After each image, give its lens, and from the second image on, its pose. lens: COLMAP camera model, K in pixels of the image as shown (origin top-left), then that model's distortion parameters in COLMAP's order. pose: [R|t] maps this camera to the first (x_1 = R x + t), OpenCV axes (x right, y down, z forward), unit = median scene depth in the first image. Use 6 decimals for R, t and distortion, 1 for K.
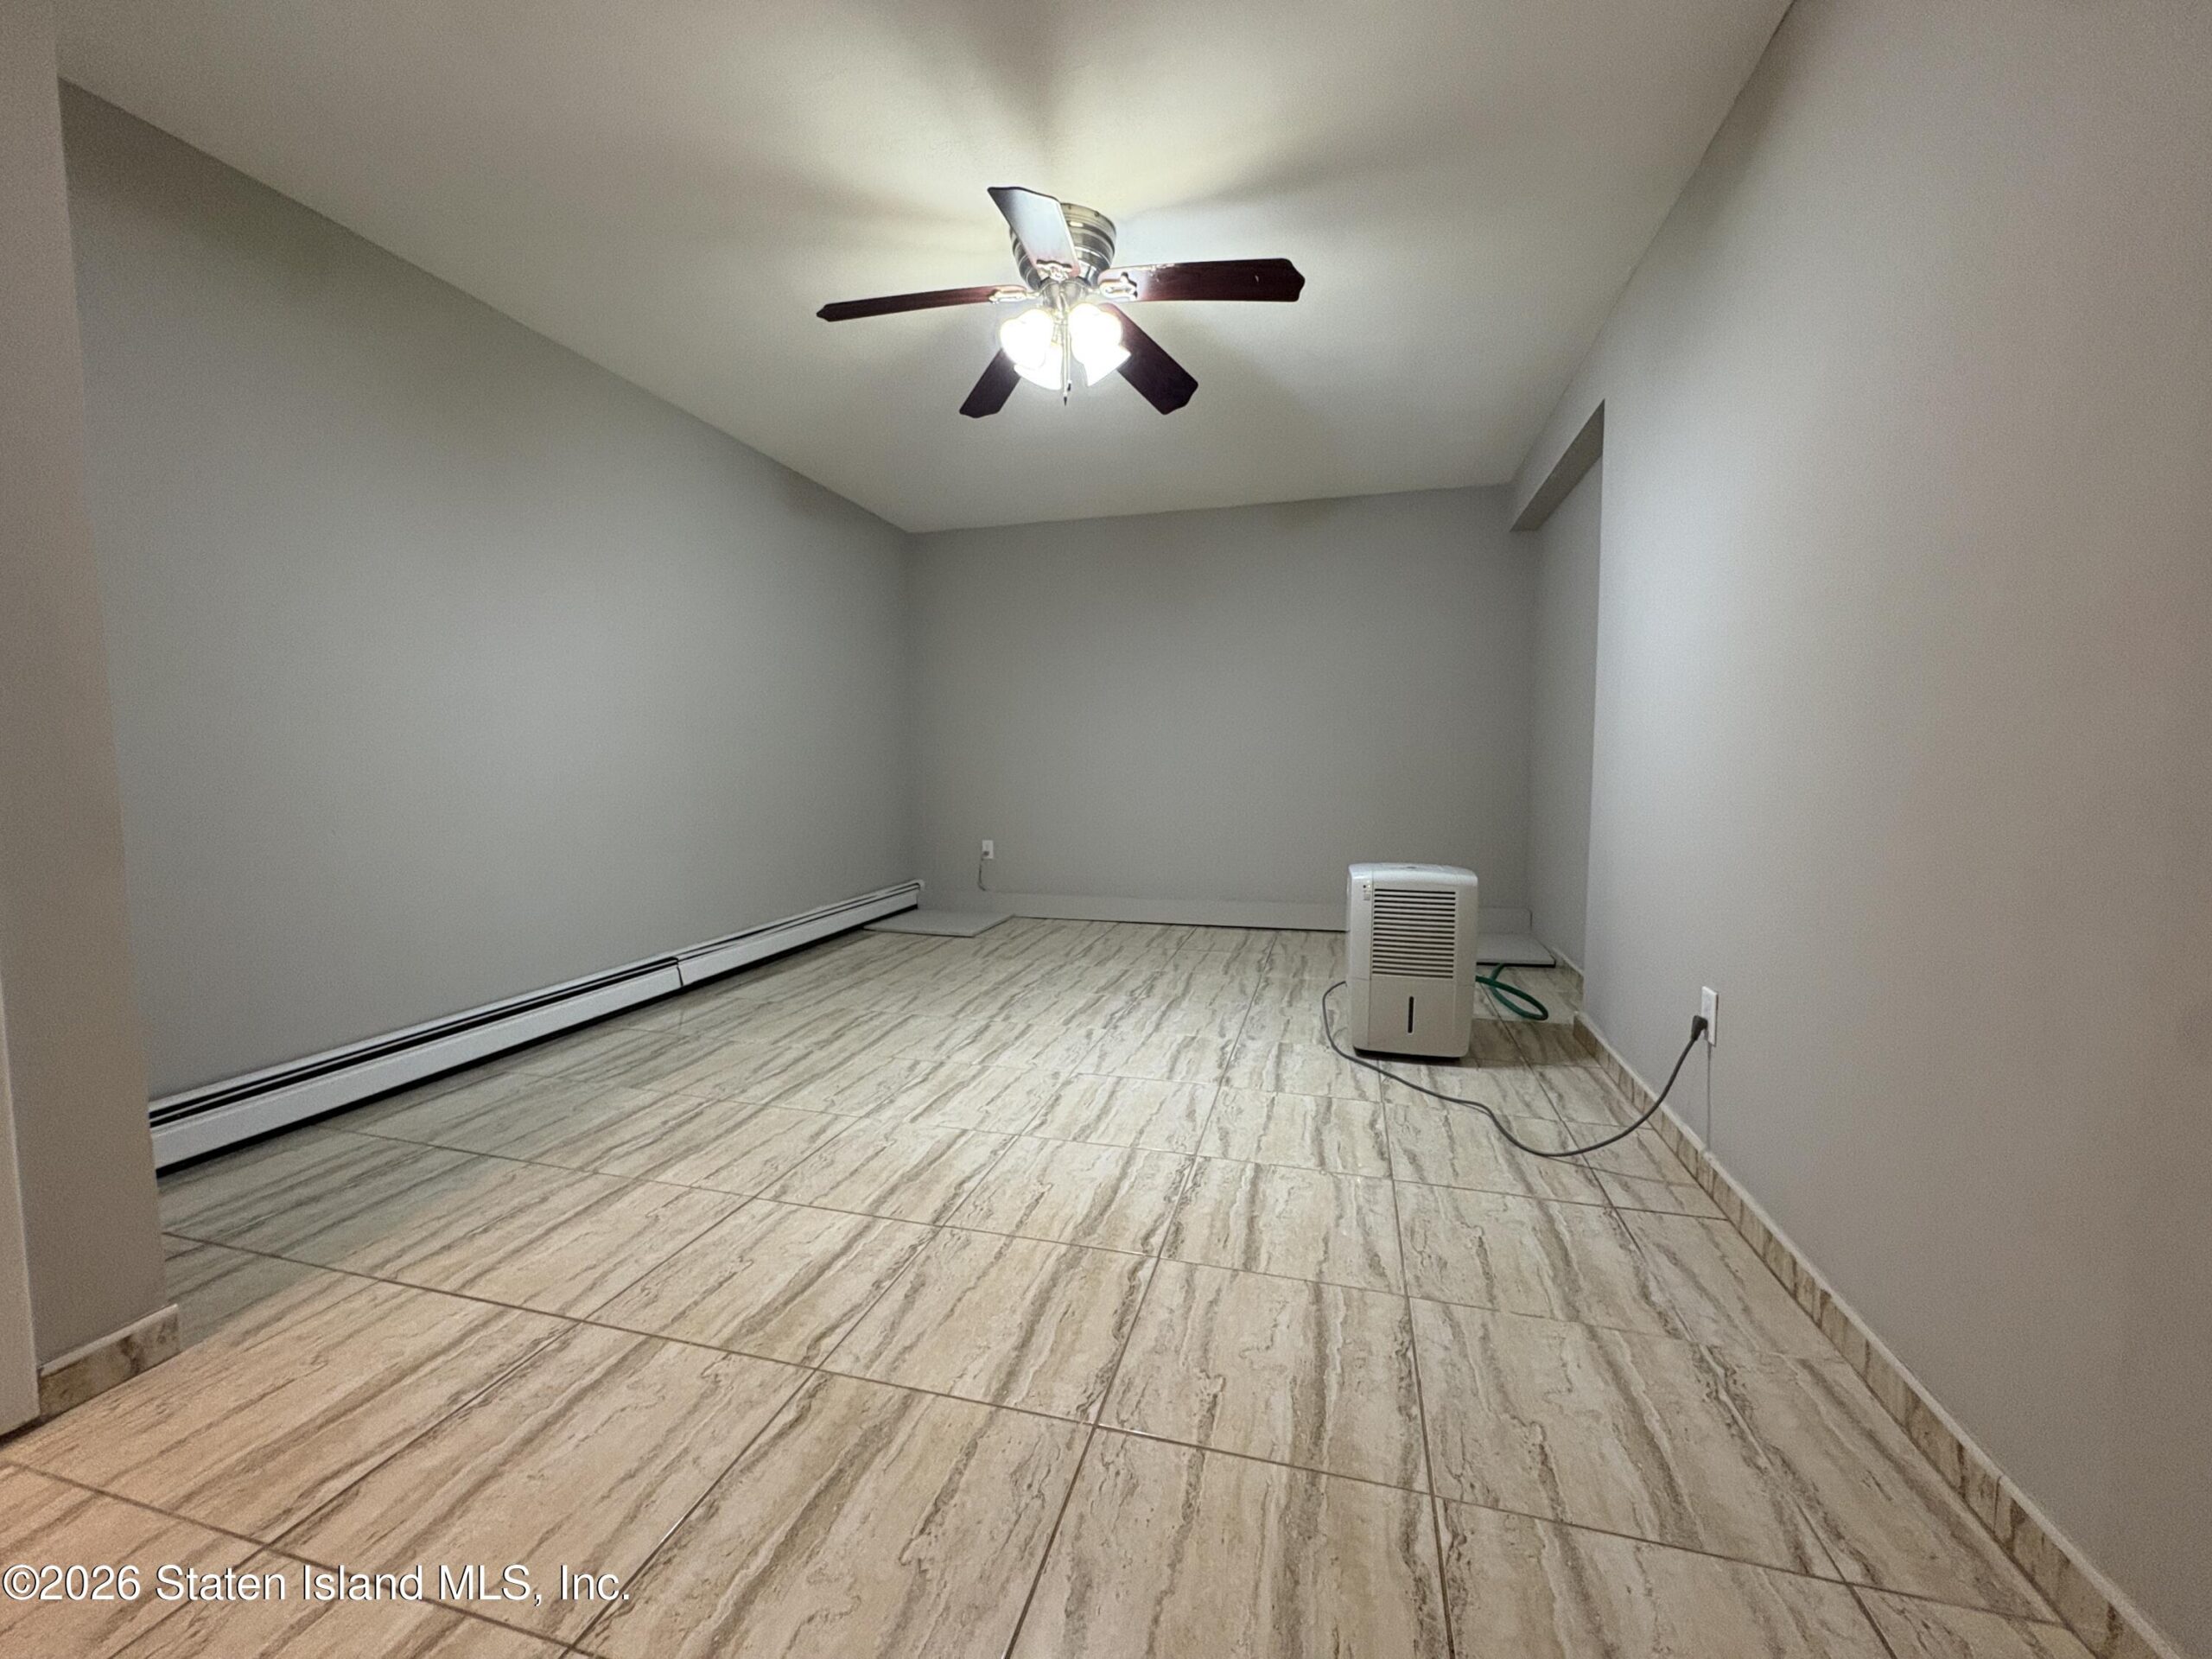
lens RADIAL K [[883.1, 0, 1107.4], [0, 883.1, 827.1], [0, 0, 1]] dist [0.000237, 0.000245]
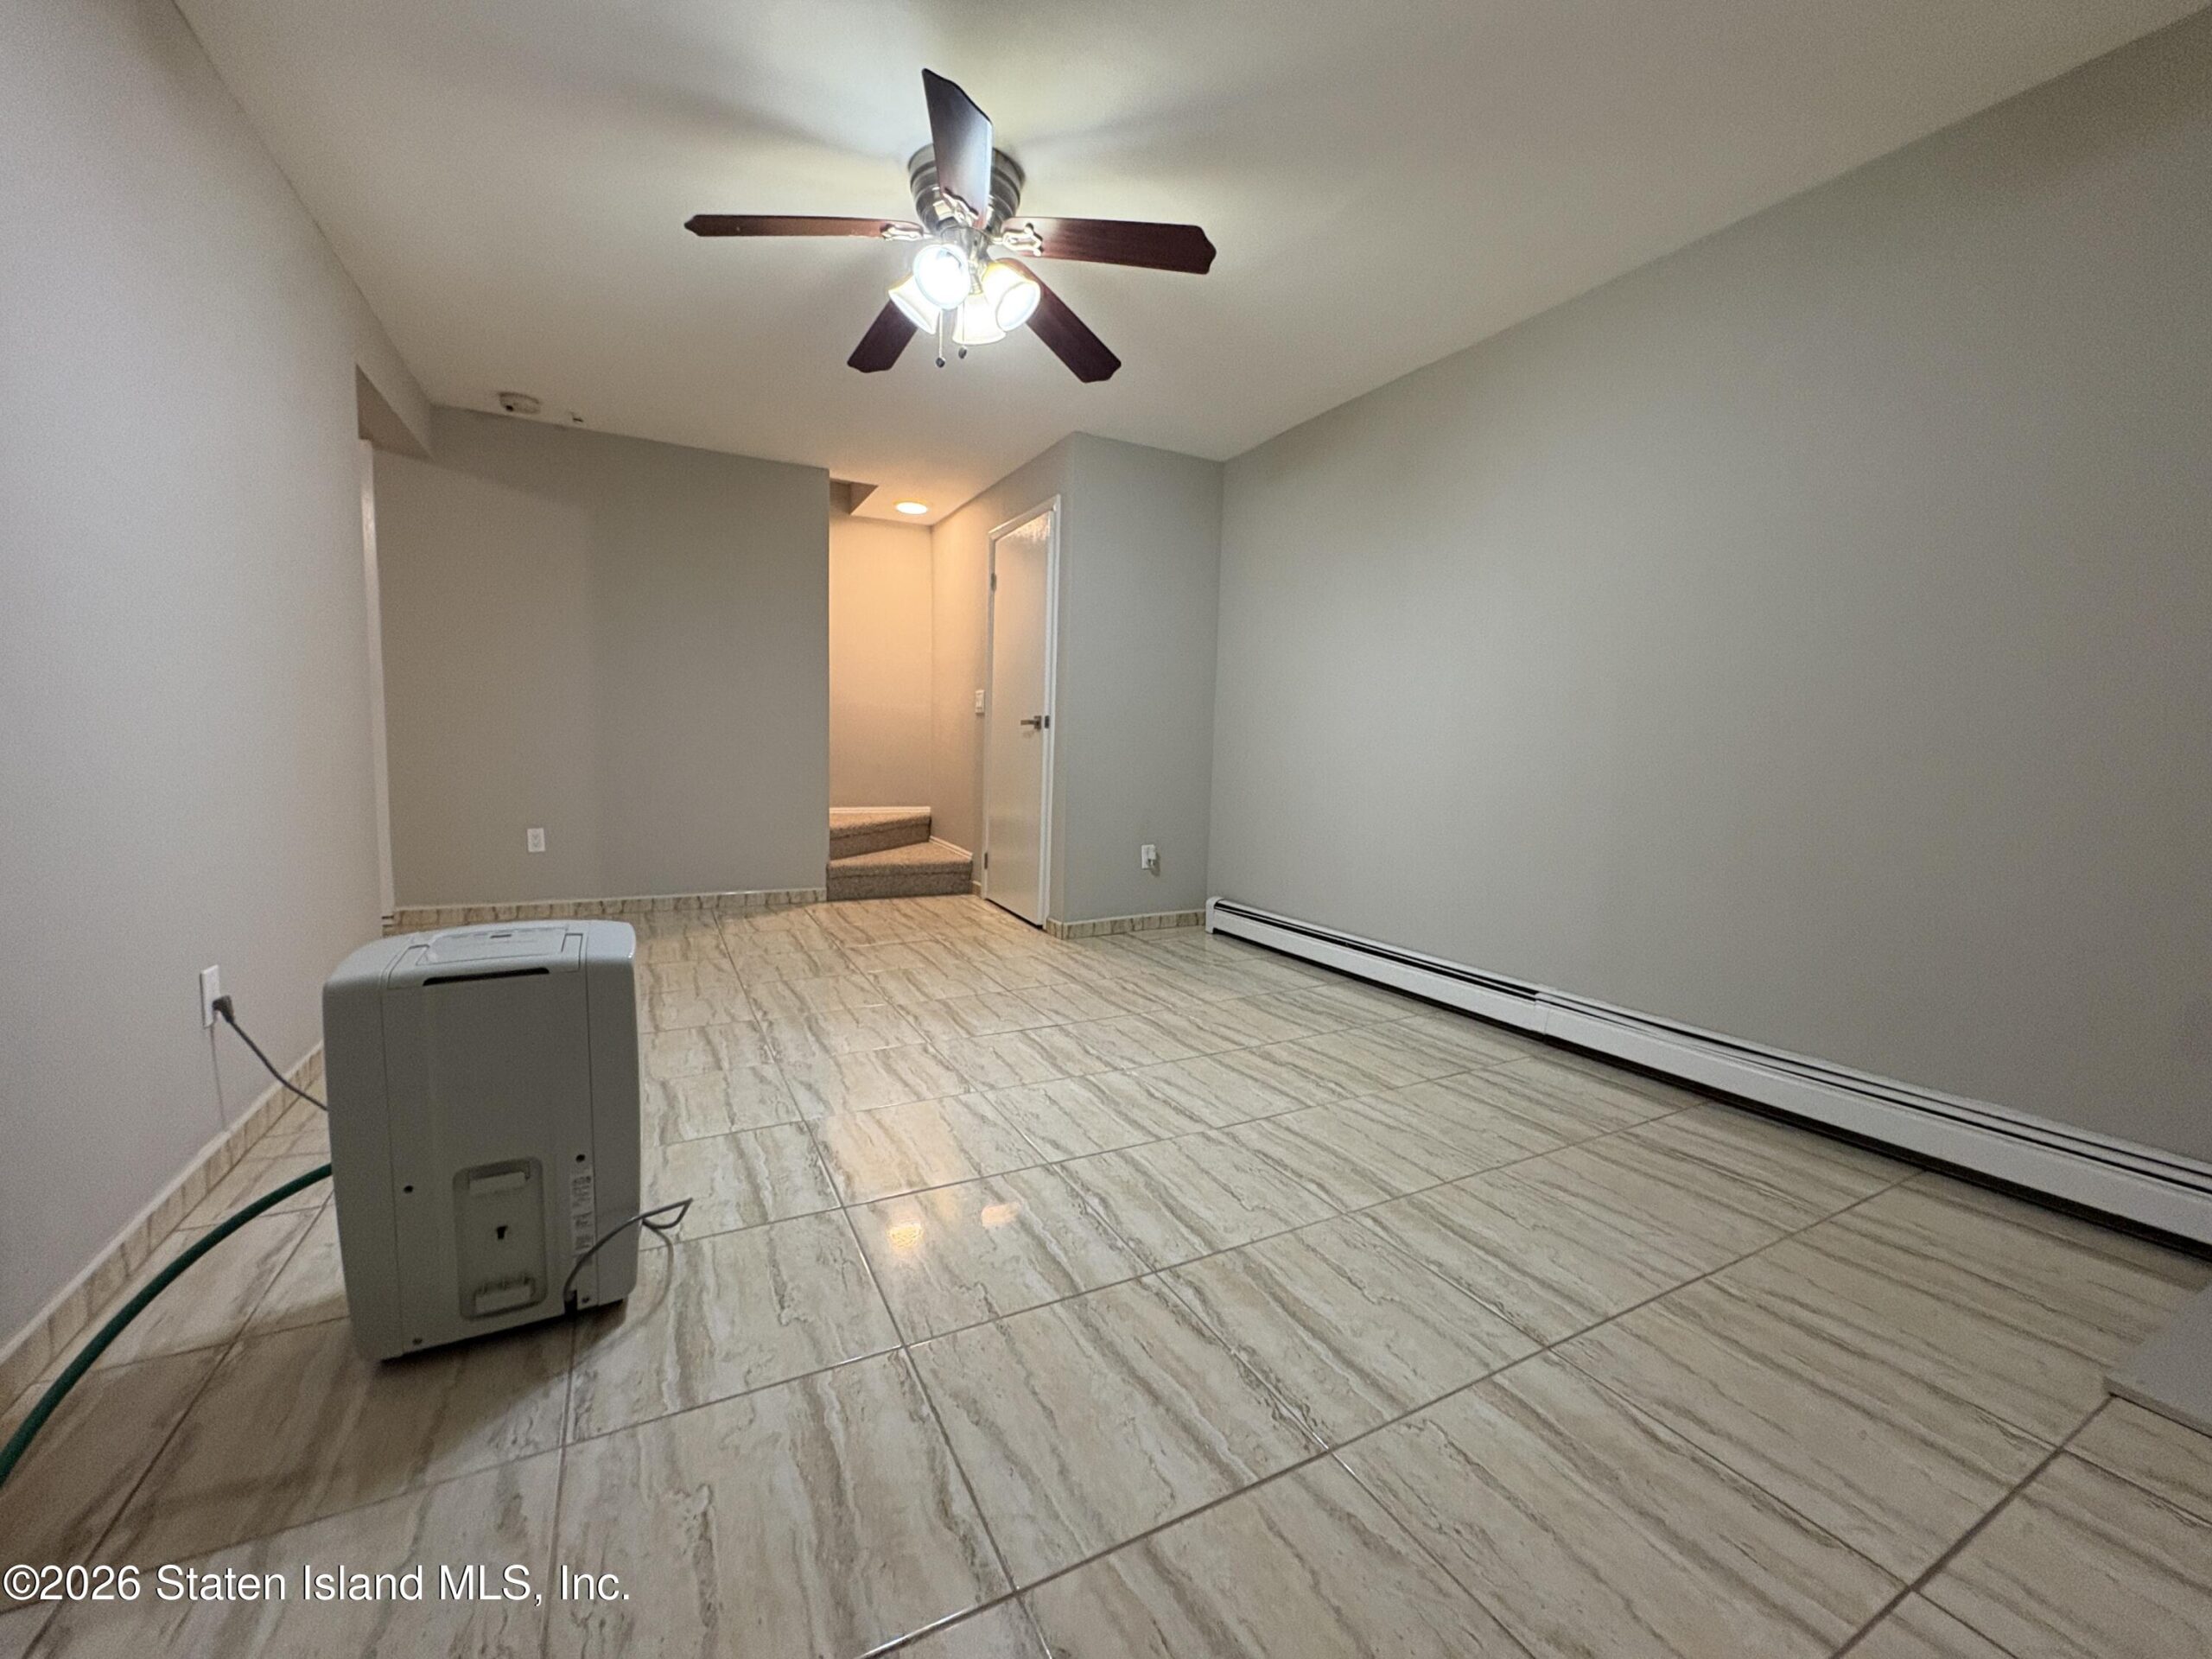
lens RADIAL K [[883.1, 0, 1107.4], [0, 883.1, 827.1], [0, 0, 1]] dist [0.000237, 0.000245]
pose [[-0.729902, 0.046281, -0.681983, 0.493987], [-0.073136, 0.986691, 0.145234, -0.131720], [0.679628, 0.155884, -0.716803, 1.812926]]
